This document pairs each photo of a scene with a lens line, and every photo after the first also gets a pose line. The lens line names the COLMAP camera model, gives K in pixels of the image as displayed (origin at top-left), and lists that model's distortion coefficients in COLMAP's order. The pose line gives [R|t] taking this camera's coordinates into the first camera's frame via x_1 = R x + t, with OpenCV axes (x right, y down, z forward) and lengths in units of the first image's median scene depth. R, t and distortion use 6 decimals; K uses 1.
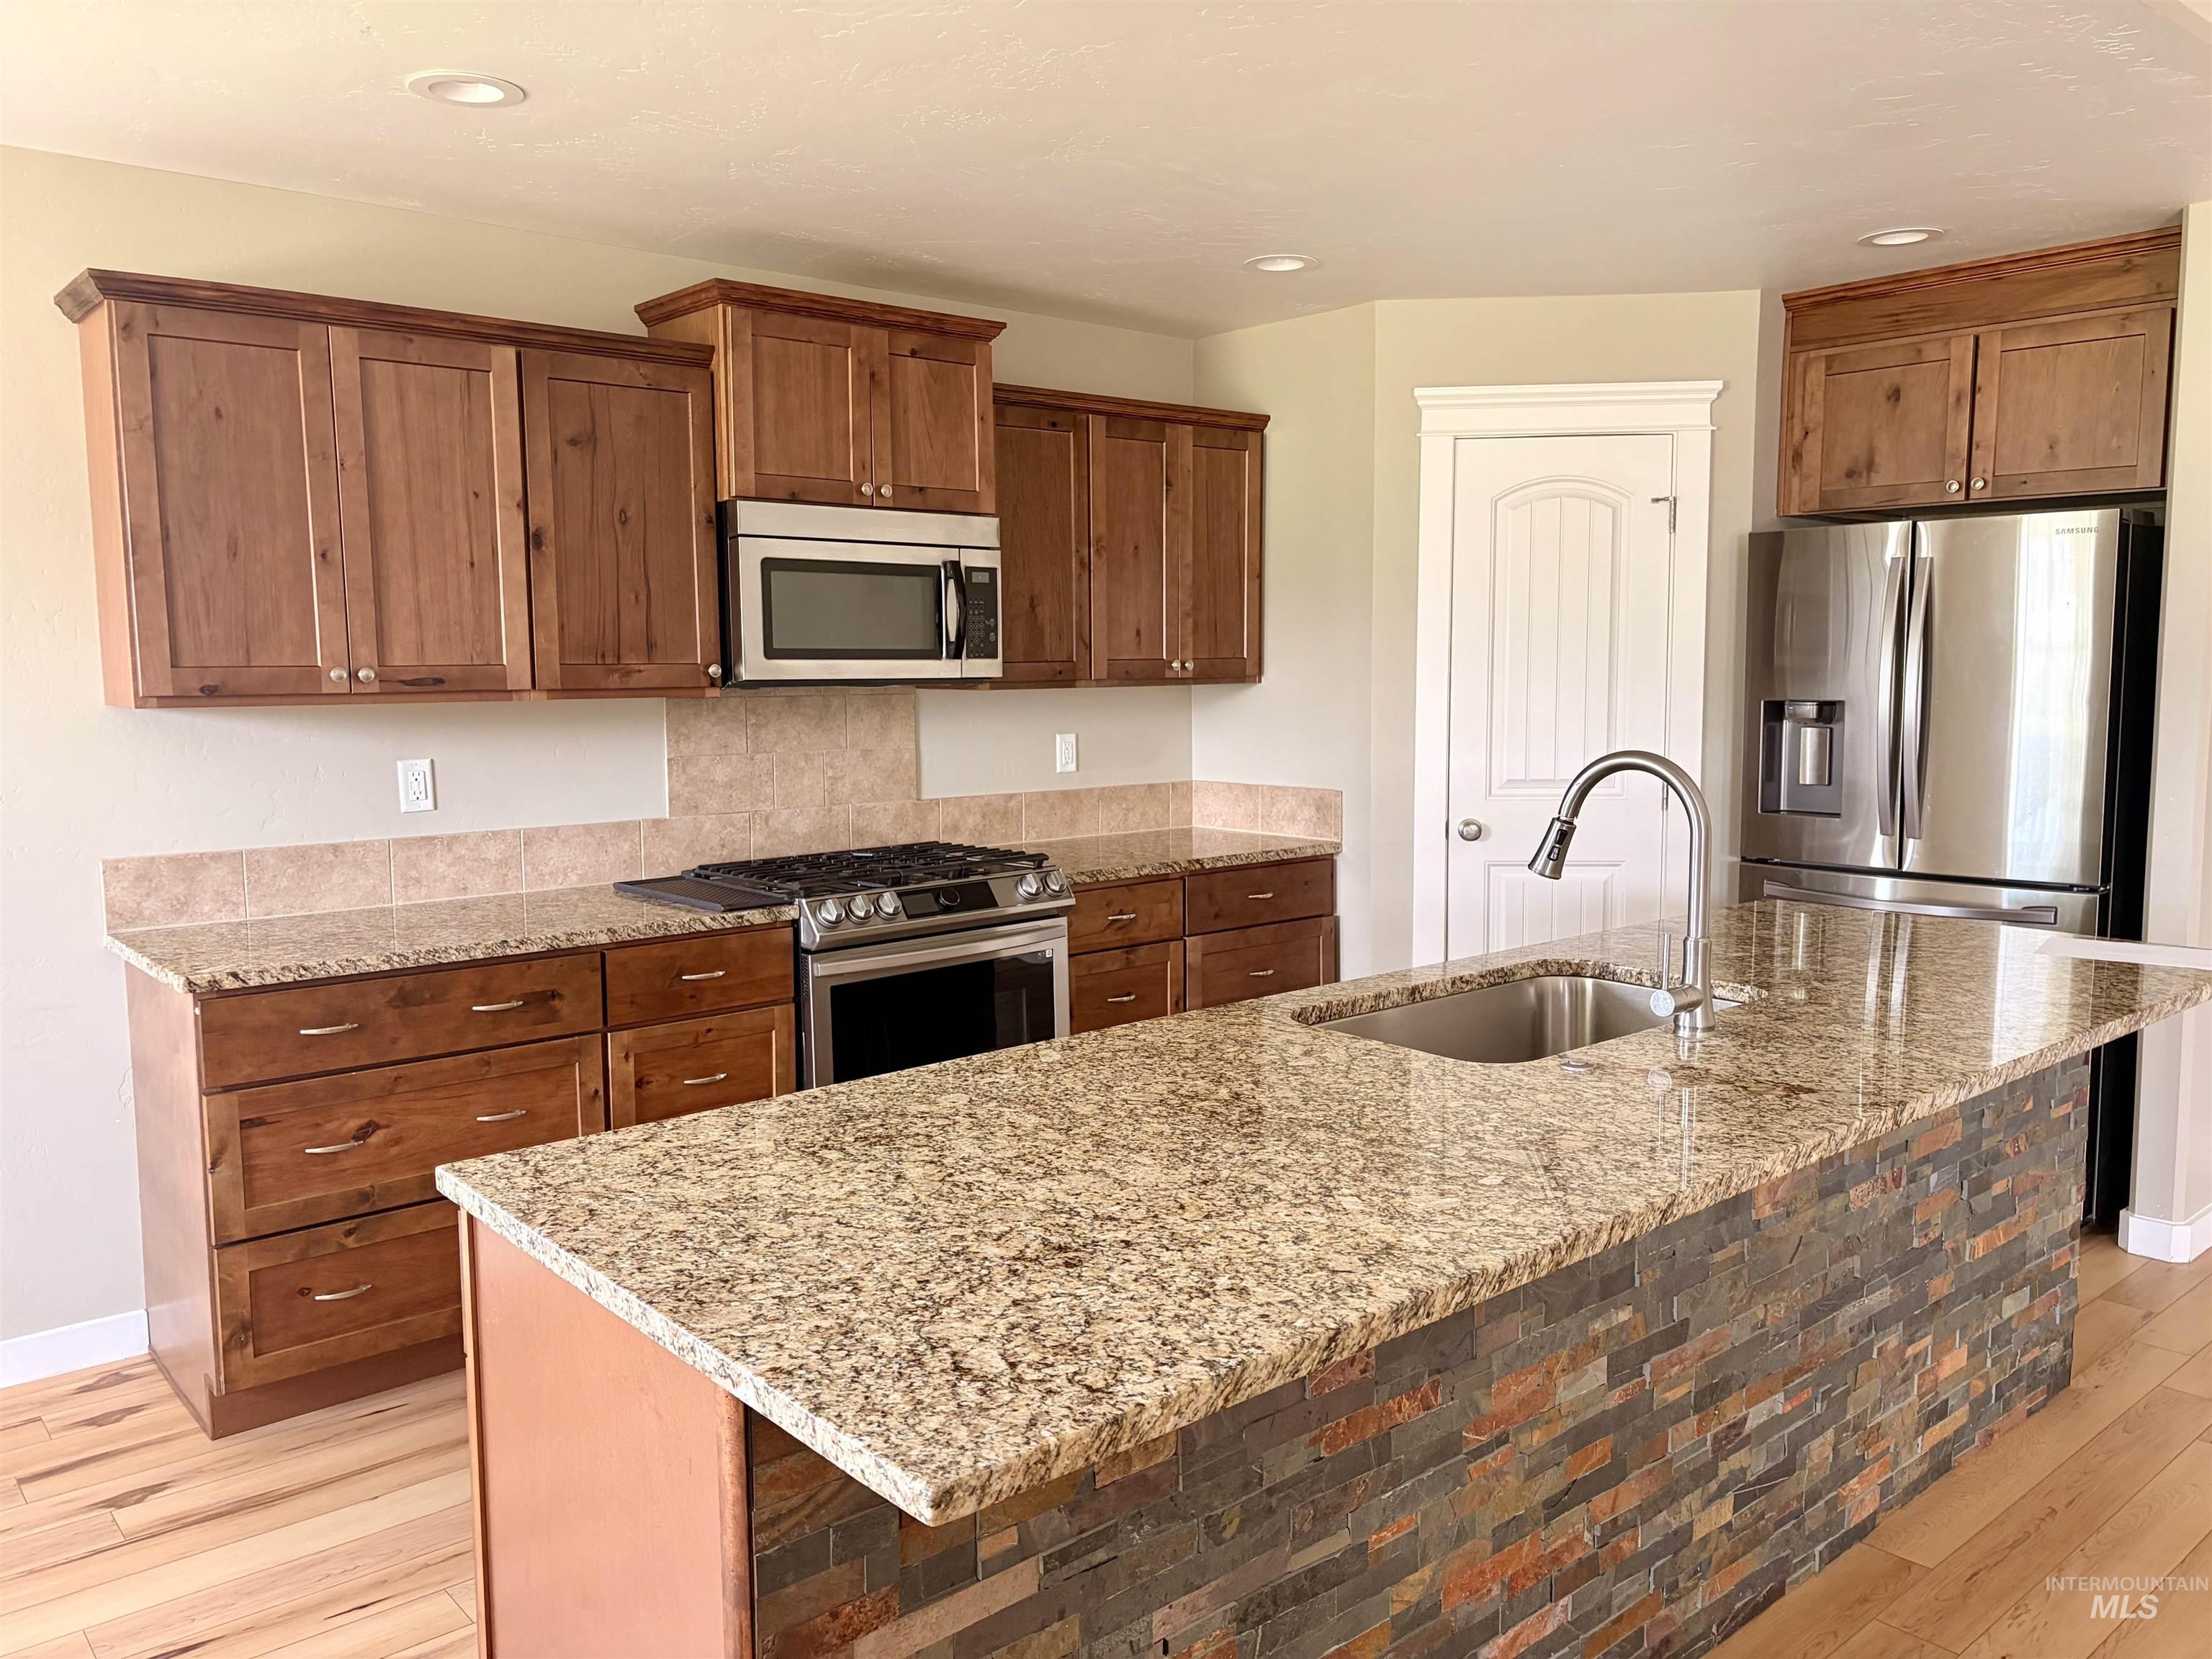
lens RADIAL K [[1671.8, 0, 1106.0], [0, 1671.8, 829.5], [0, 0, 1]] dist [0.048767, -0.047692]
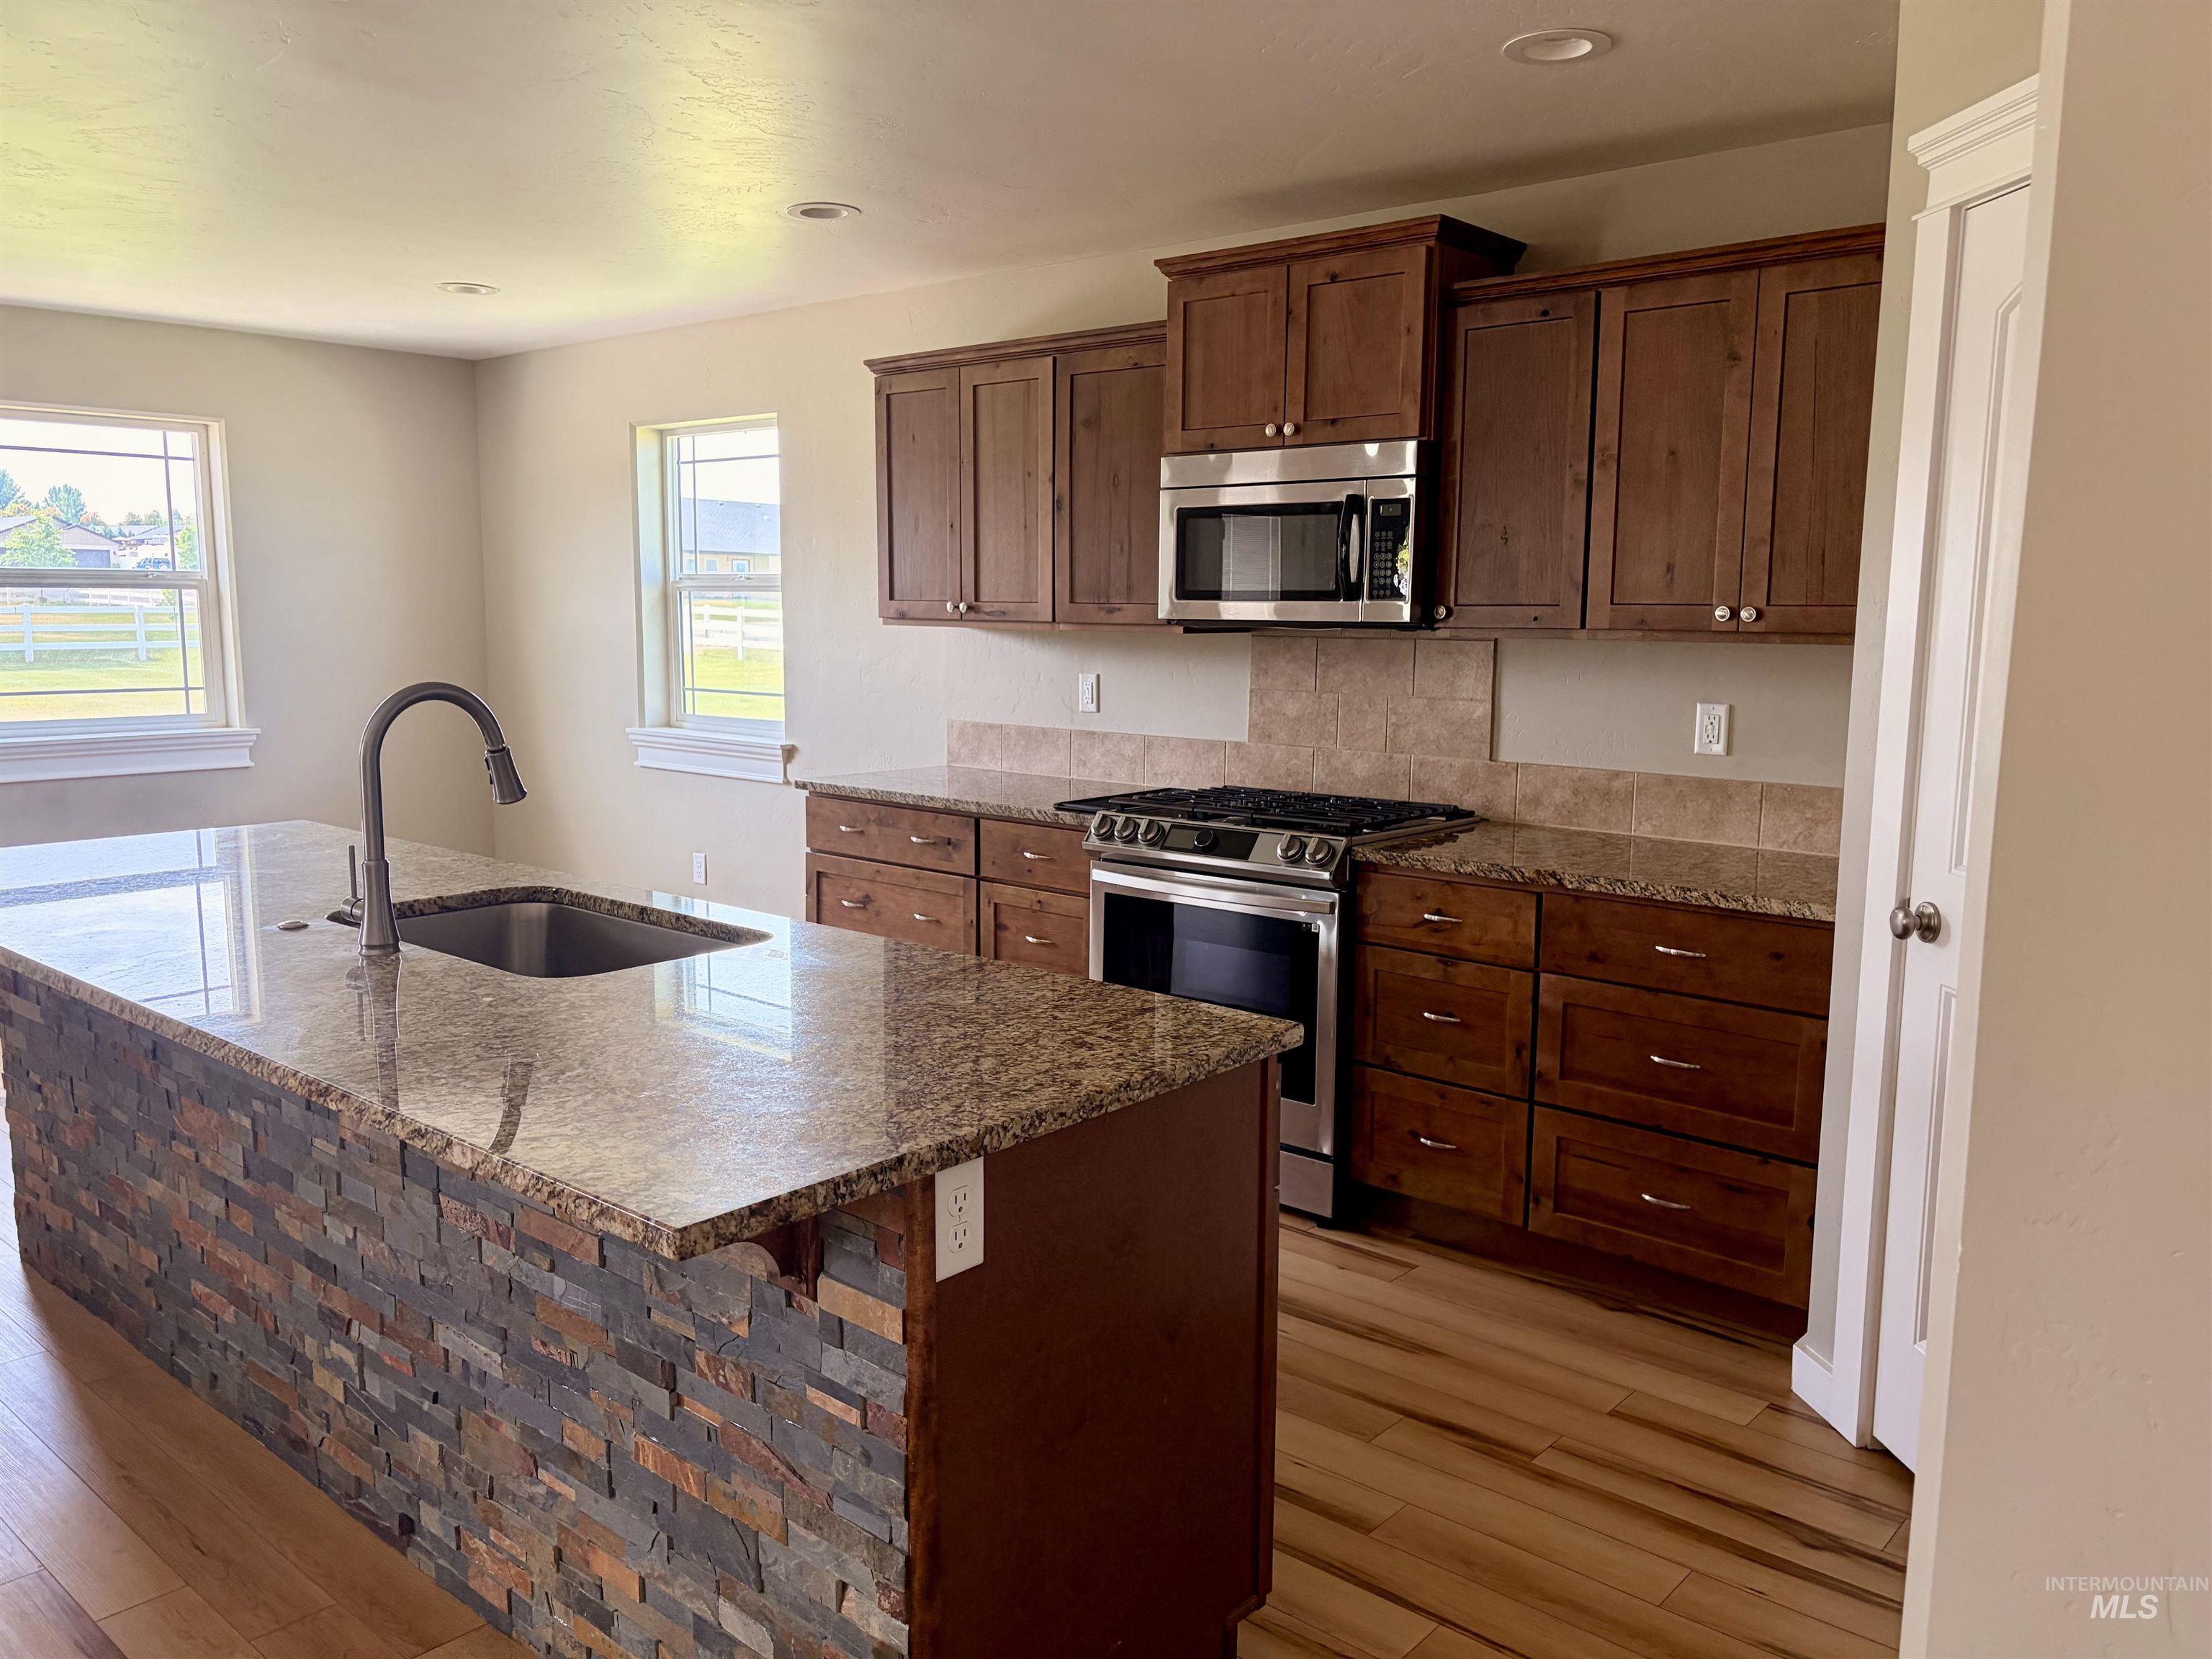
lens RADIAL K [[1664.4, 0, 1077.5], [0, 1664.4, 847.6], [0, 0, 1]] dist [0.127768, -0.194530]
pose [[0.130791, 0.154781, -0.979253, 0.832349], [-0.110852, 0.983827, 0.140698, -0.082524], [0.985193, 0.090150, 0.145833, 0.732766]]
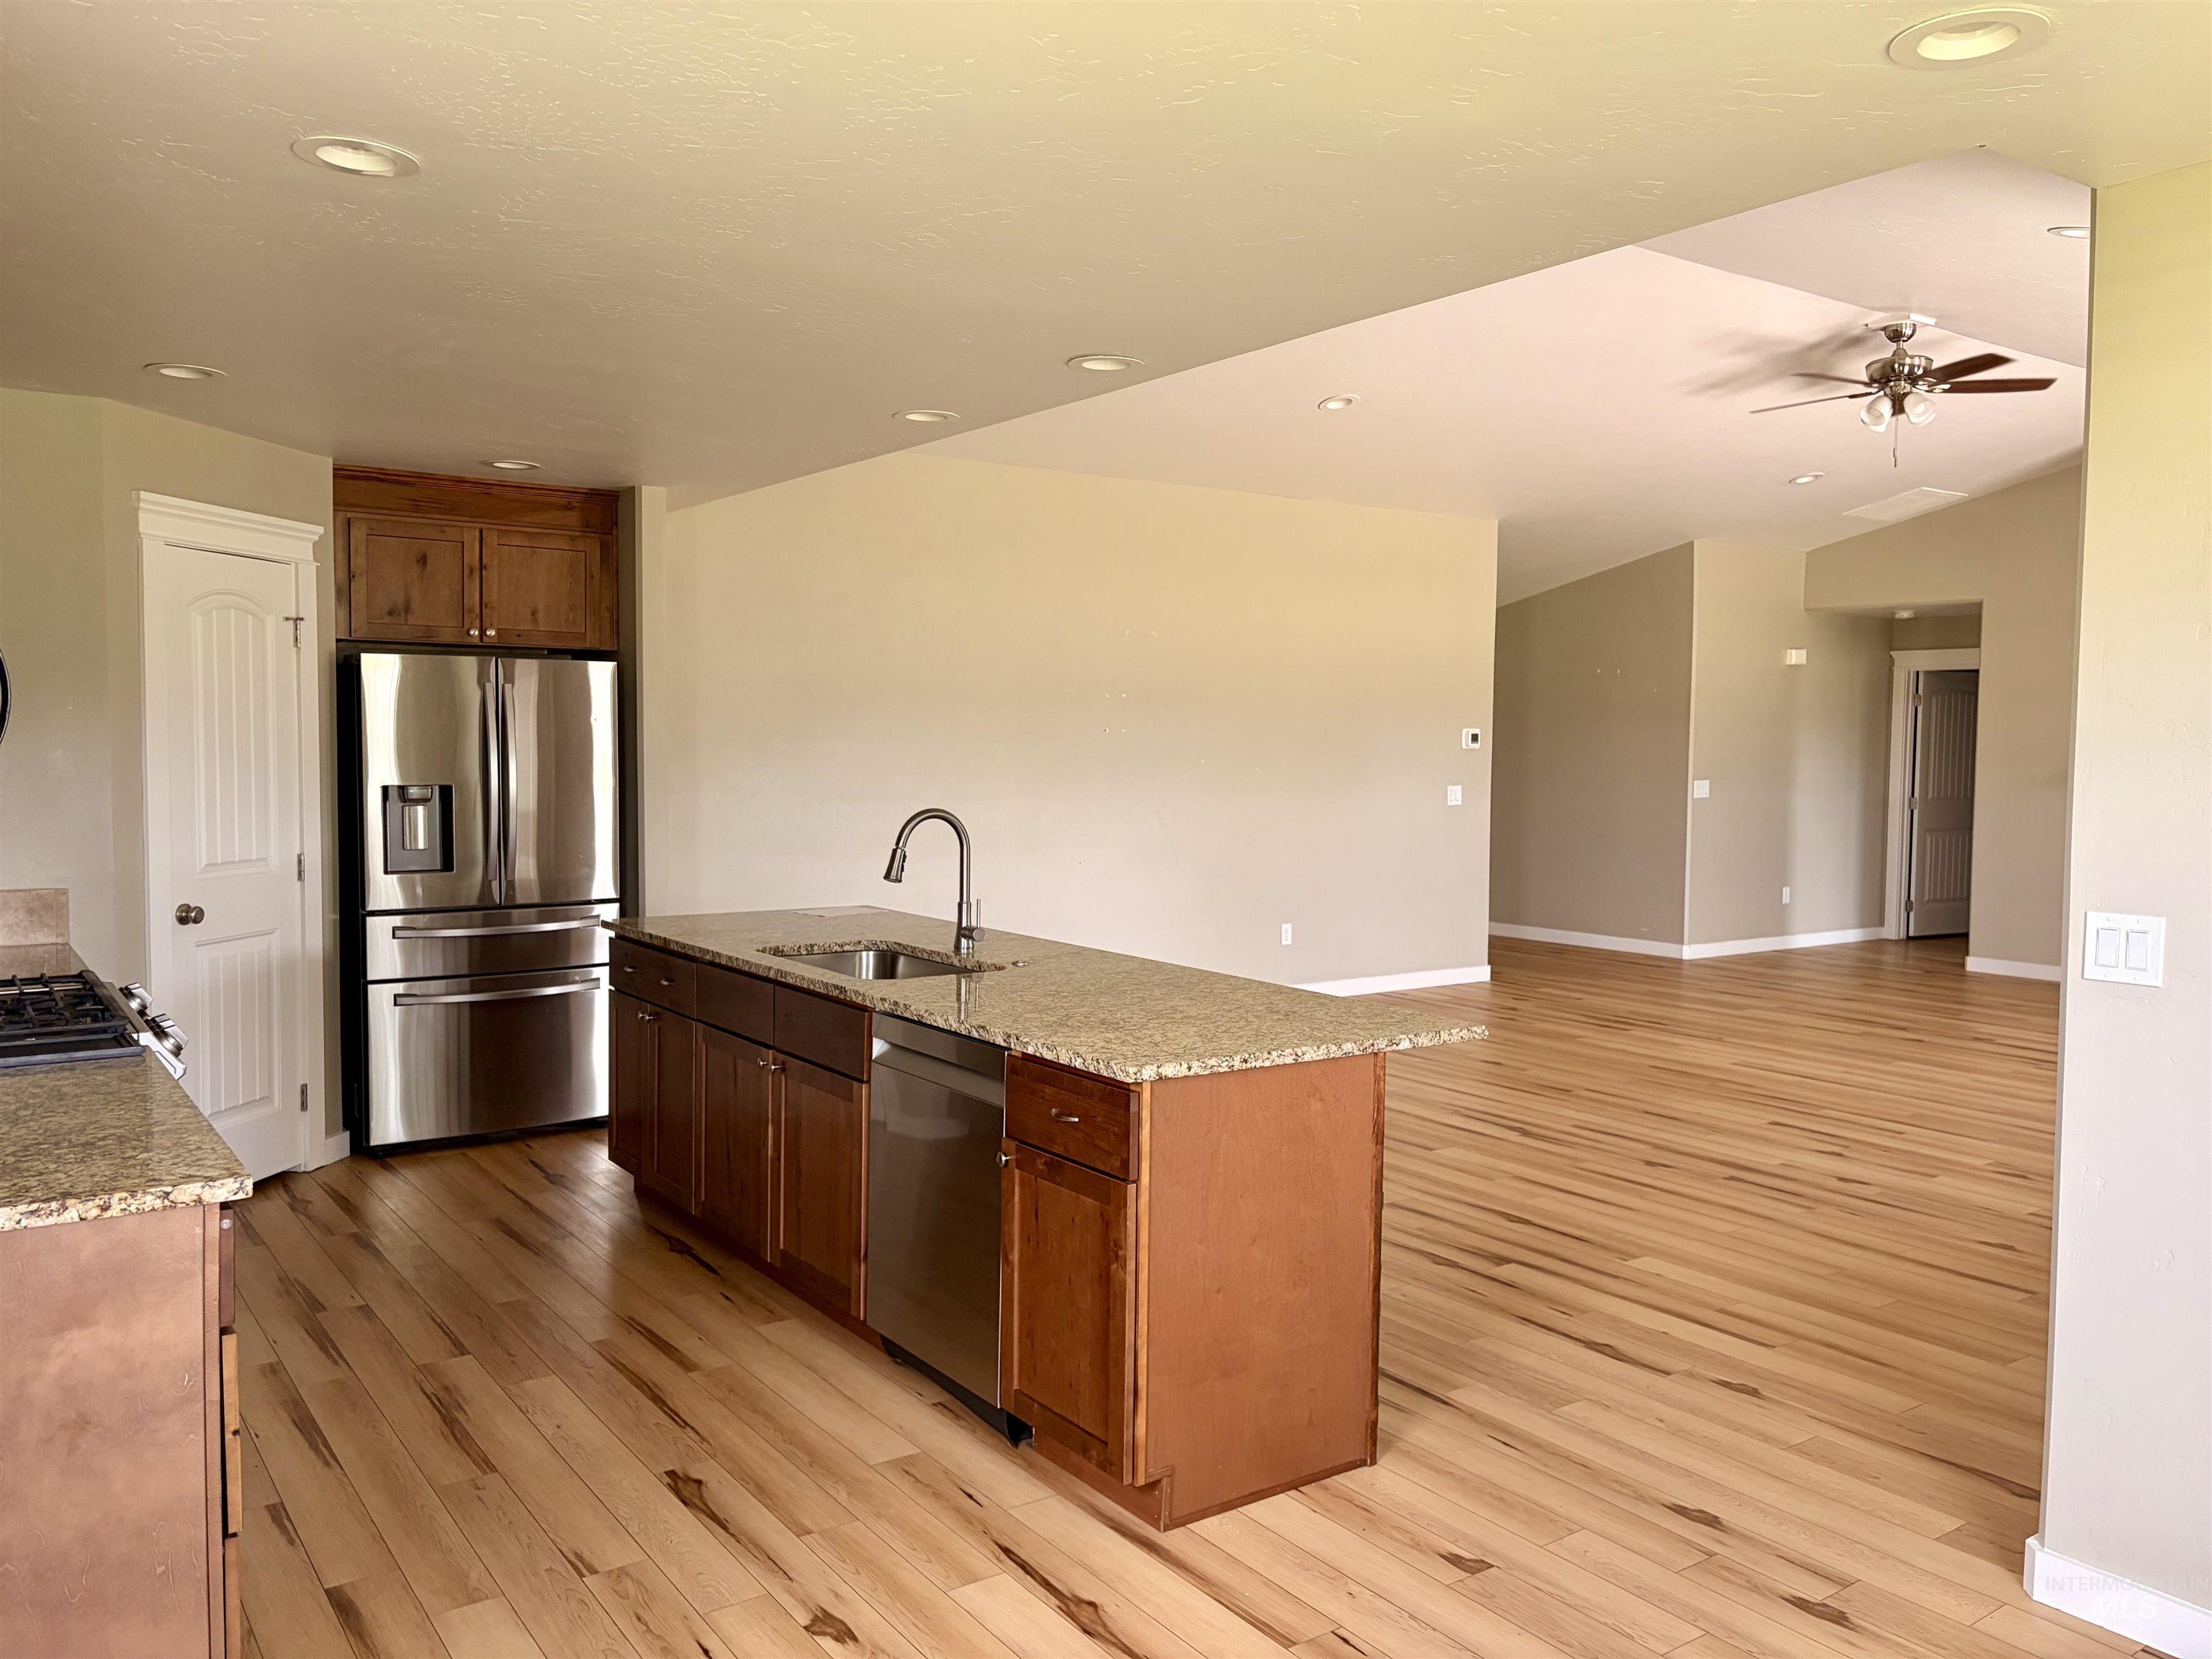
lens RADIAL K [[1675.4, 0, 1106.0], [0, 1675.4, 829.5], [0, 0, 1]] dist [0.009136, 0.002781]
pose [[0.096248, -0.044421, 0.994366, -0.885685], [0.094099, 0.994935, 0.035339, -0.041488], [-0.990899, 0.090167, 0.099940, 0.369090]]
